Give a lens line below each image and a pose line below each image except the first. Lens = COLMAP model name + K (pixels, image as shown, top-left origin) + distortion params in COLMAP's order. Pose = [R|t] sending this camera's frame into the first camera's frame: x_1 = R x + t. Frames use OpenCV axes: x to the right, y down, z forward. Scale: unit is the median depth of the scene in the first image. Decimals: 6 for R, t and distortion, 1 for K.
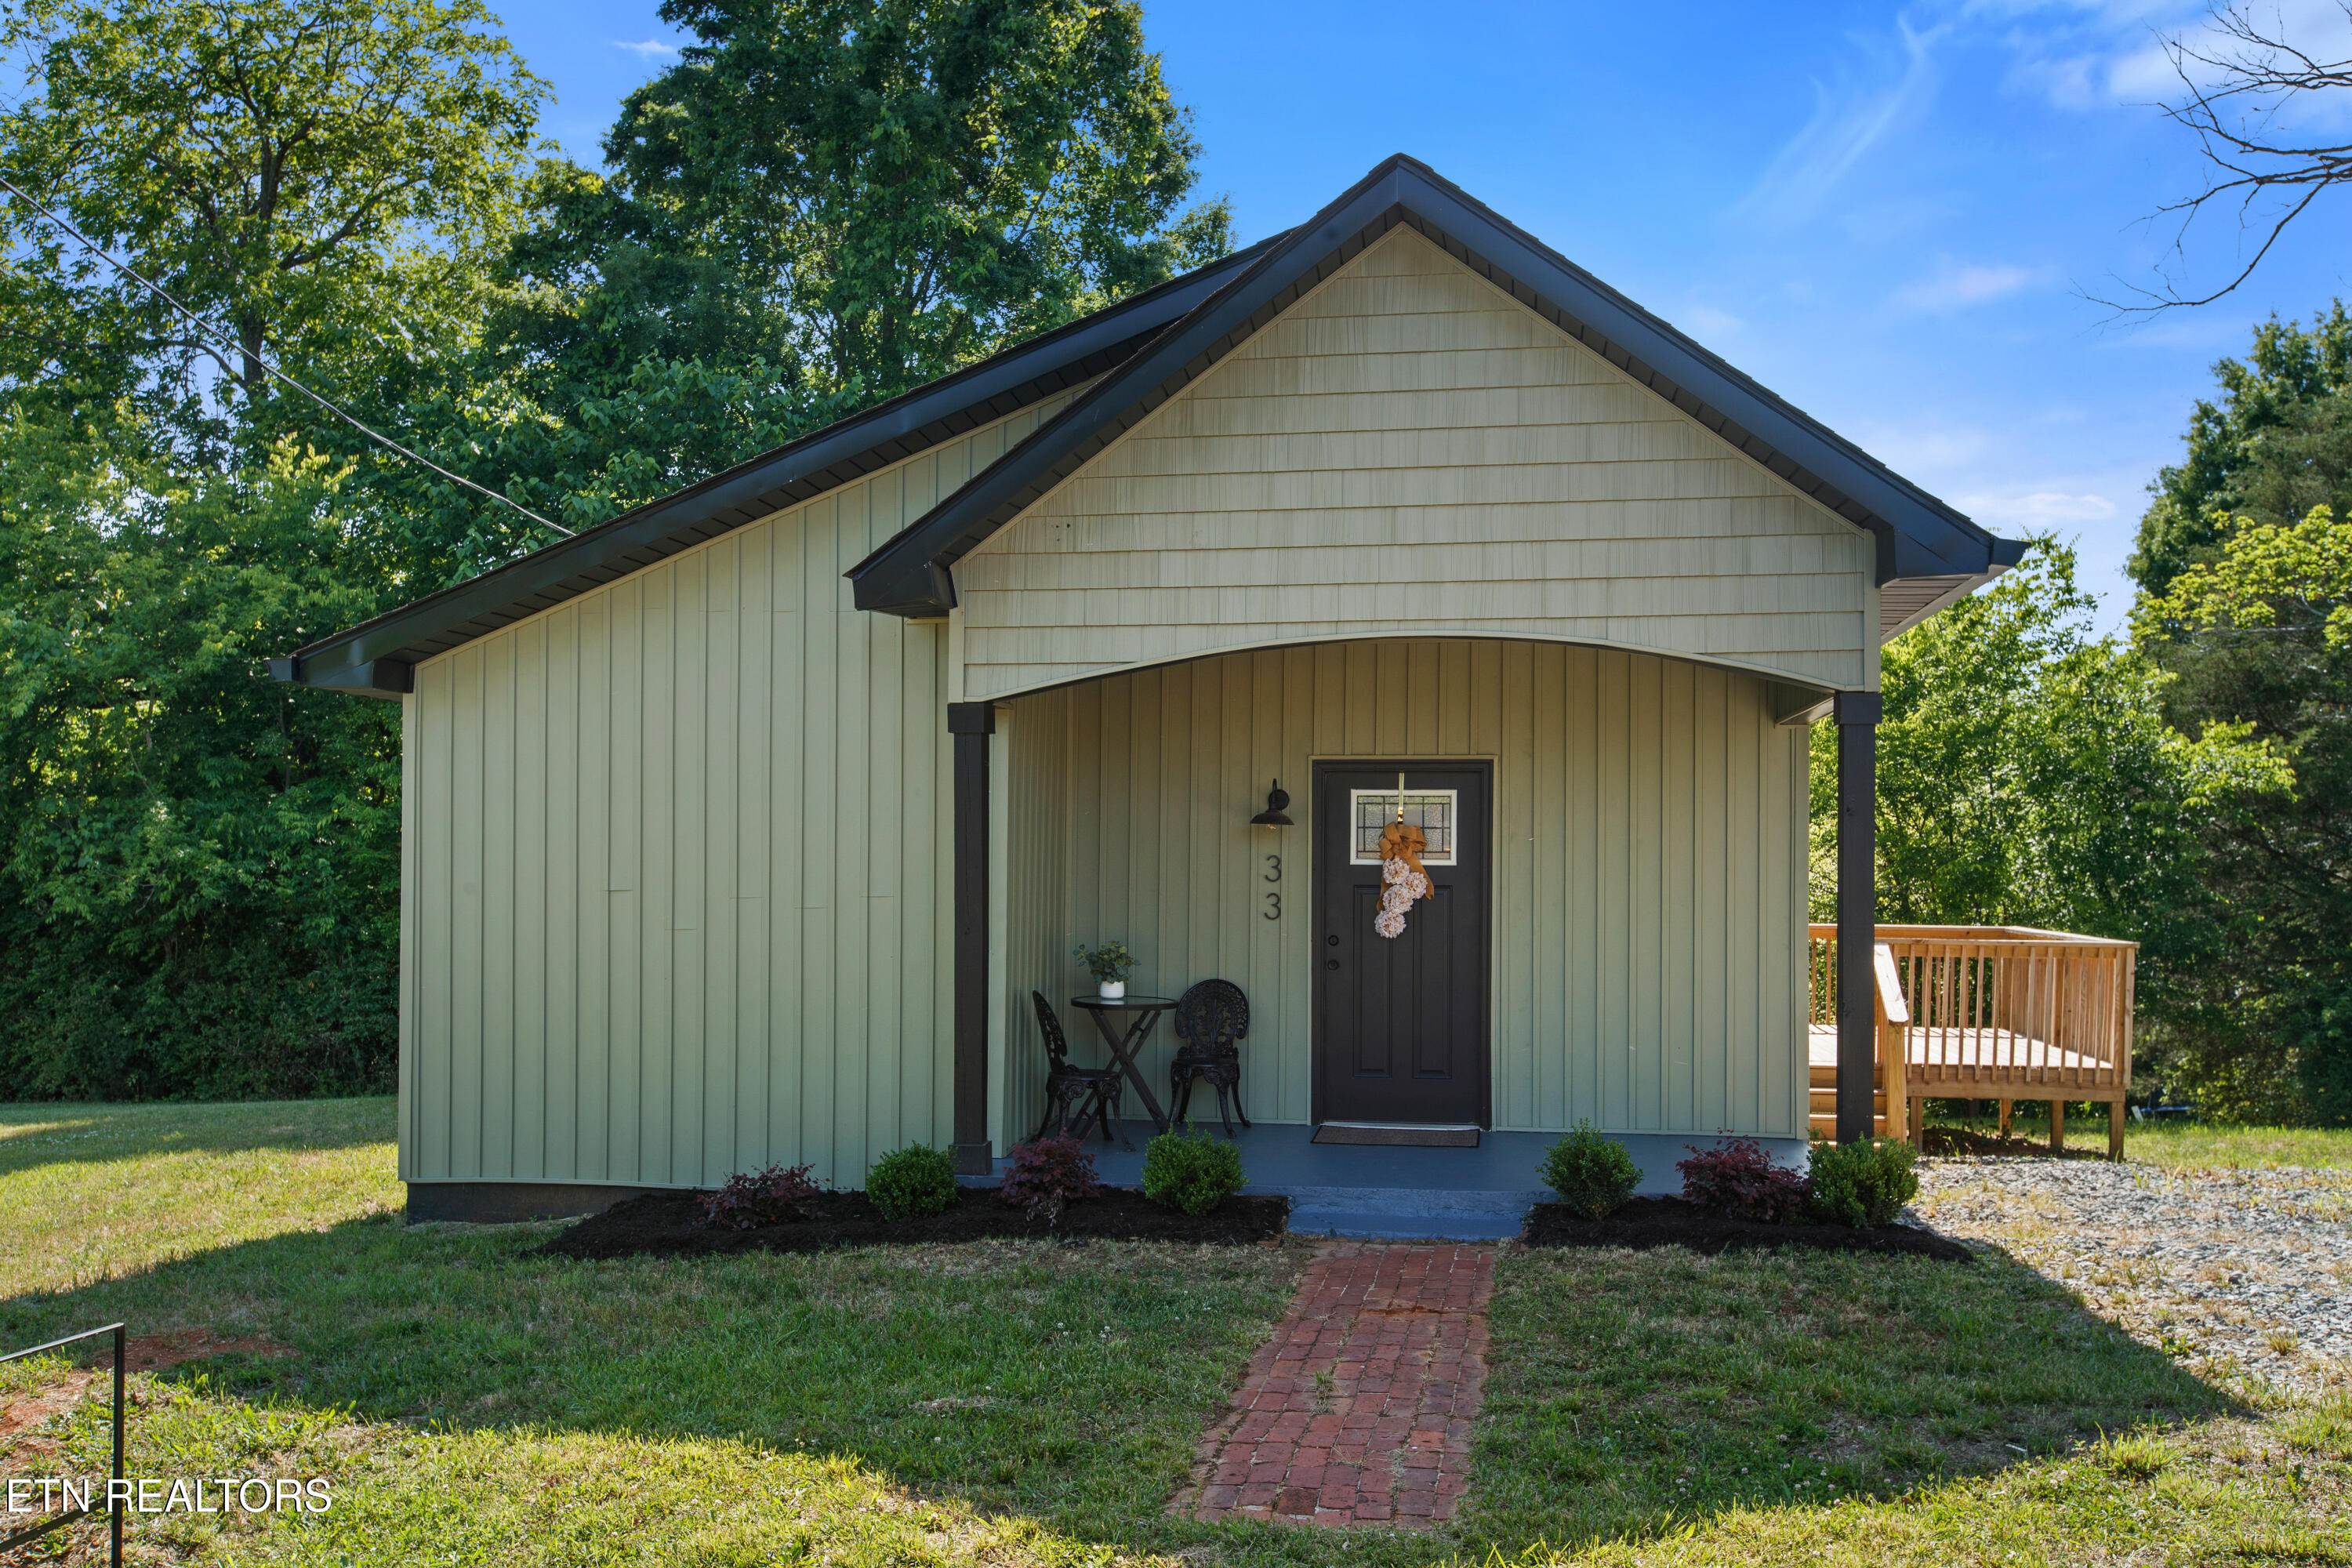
lens RADIAL K [[2083.4, 0, 1175.7], [0, 2083.4, 797.0], [0, 0, 1]] dist [0.012299, 0.001323]
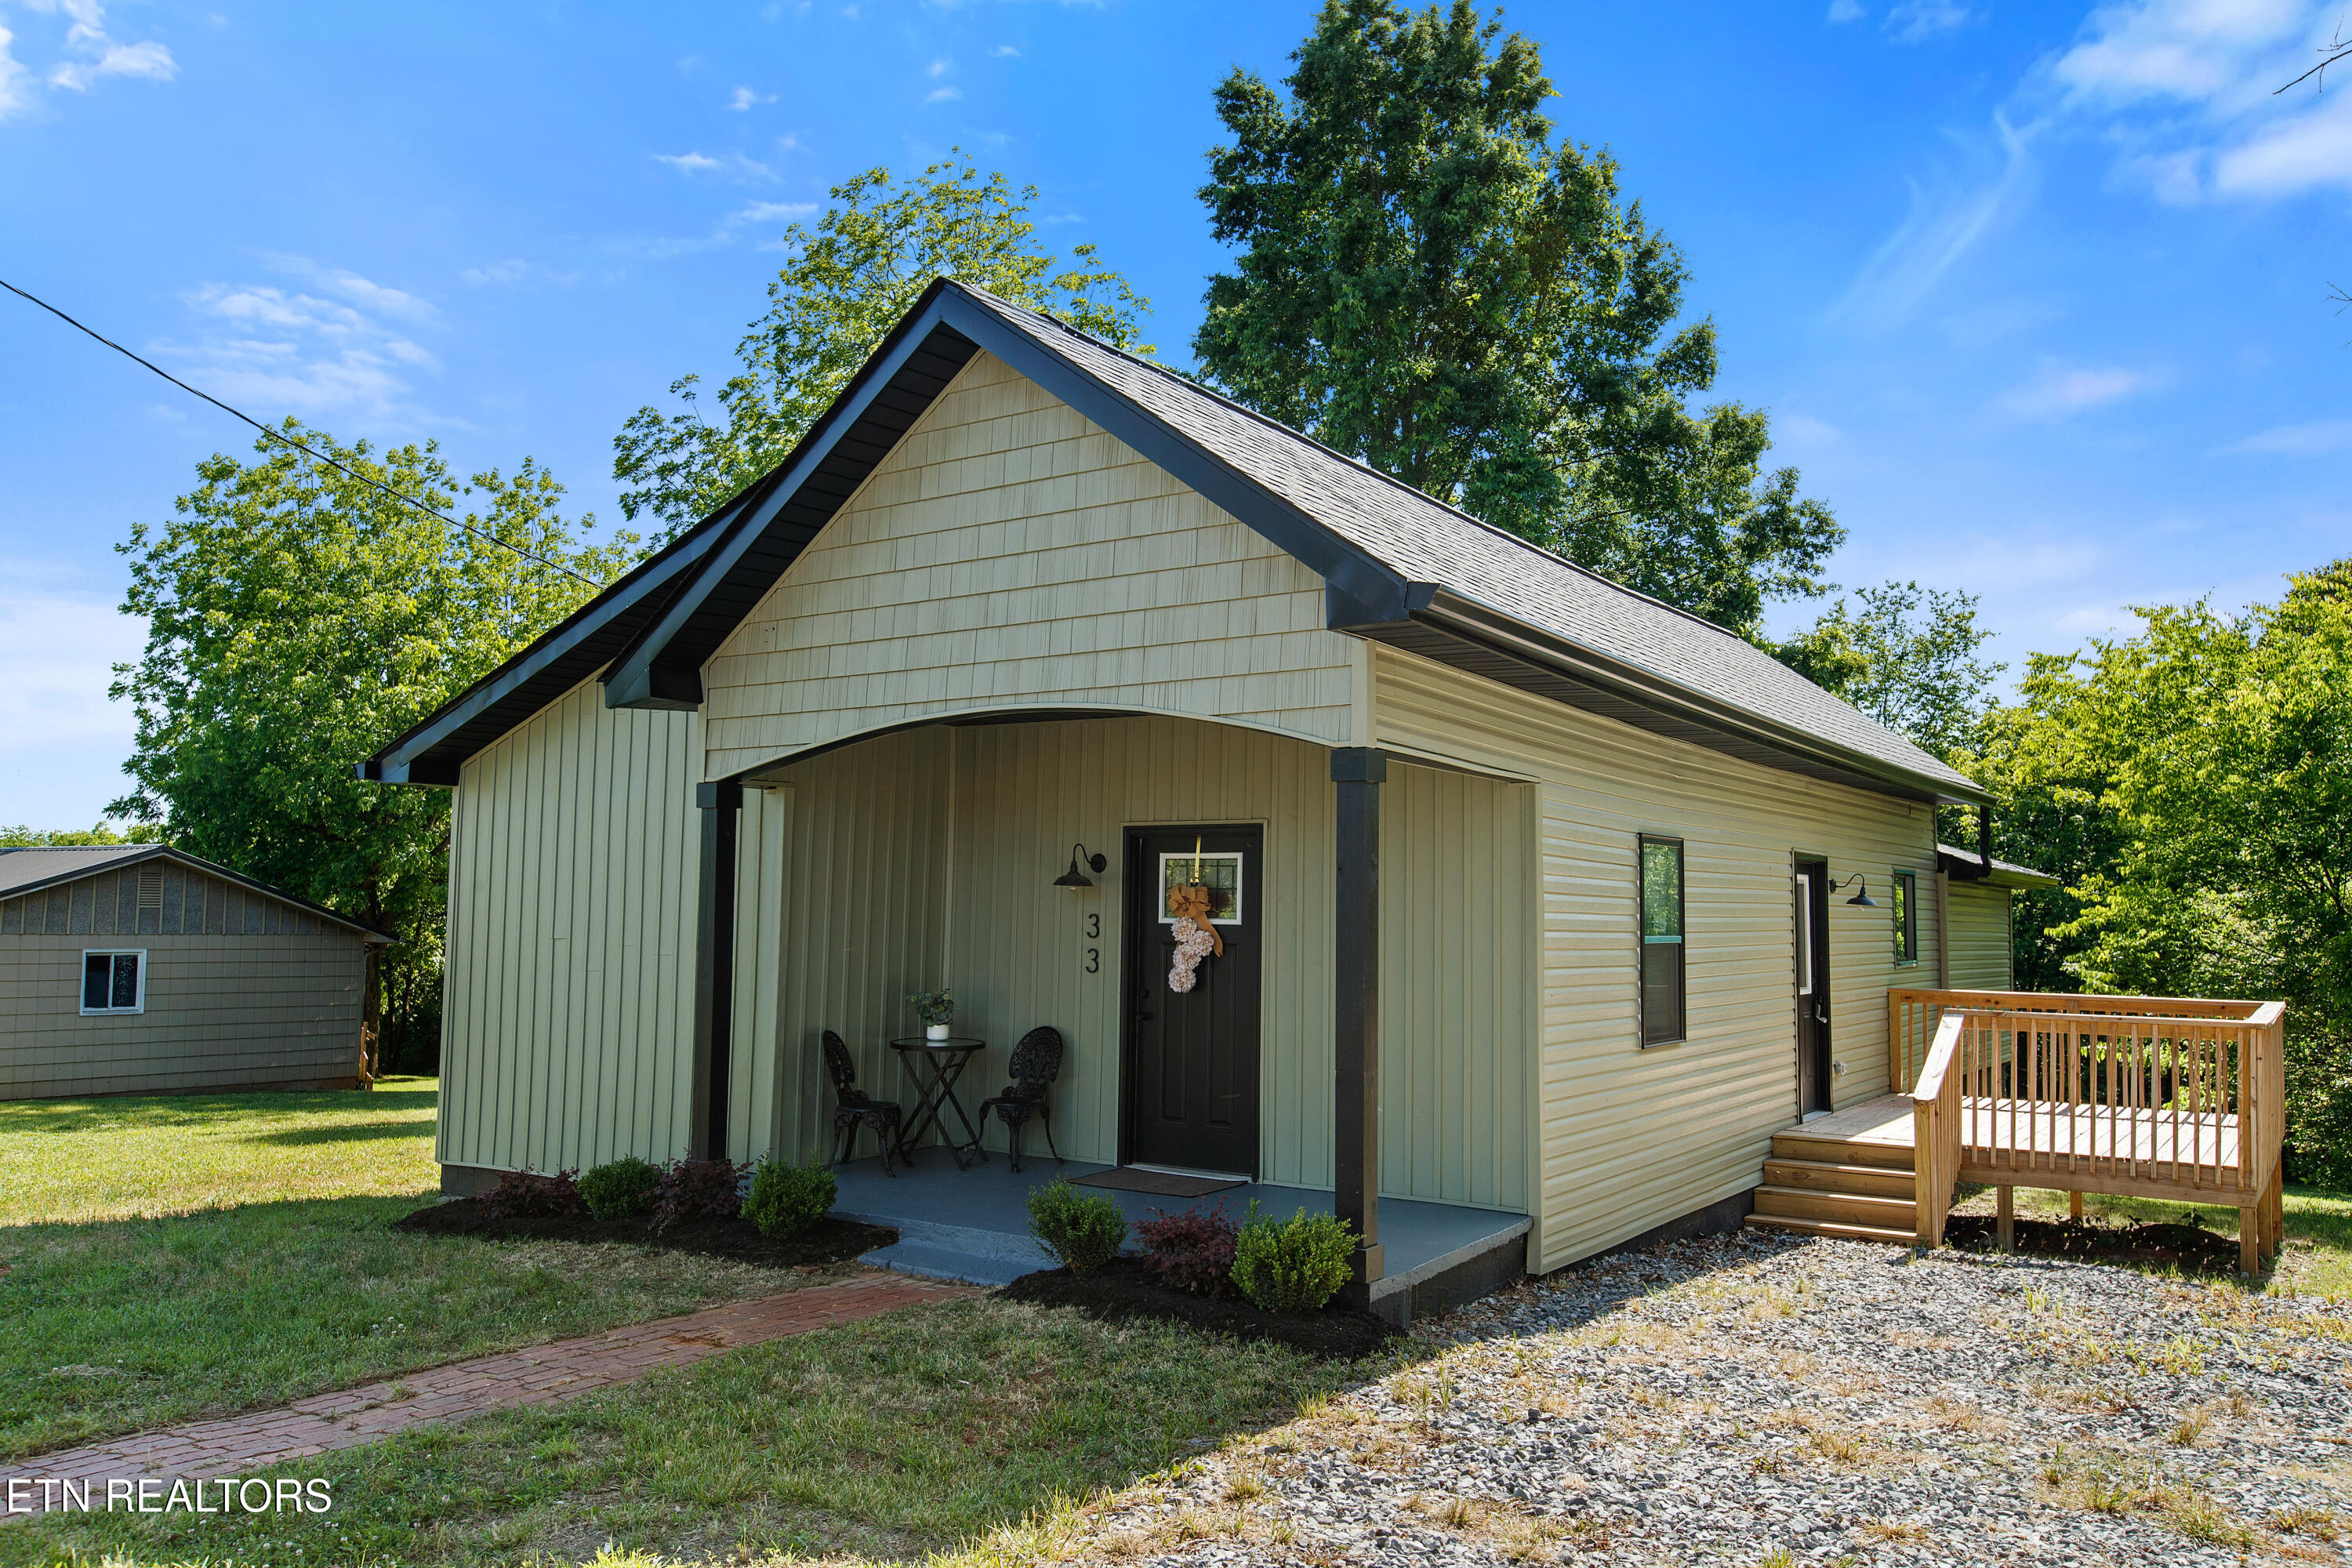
lens RADIAL K [[1749.7, 0, 1175.0], [0, 1749.7, 776.6], [0, 0, 1]] dist [0.000048, 0.001237]
pose [[0.912439, -0.029637, -0.408138, 0.472379], [0.008881, 0.998573, -0.052657, 0.004756], [0.409116, 0.044422, 0.911400, 0.176497]]
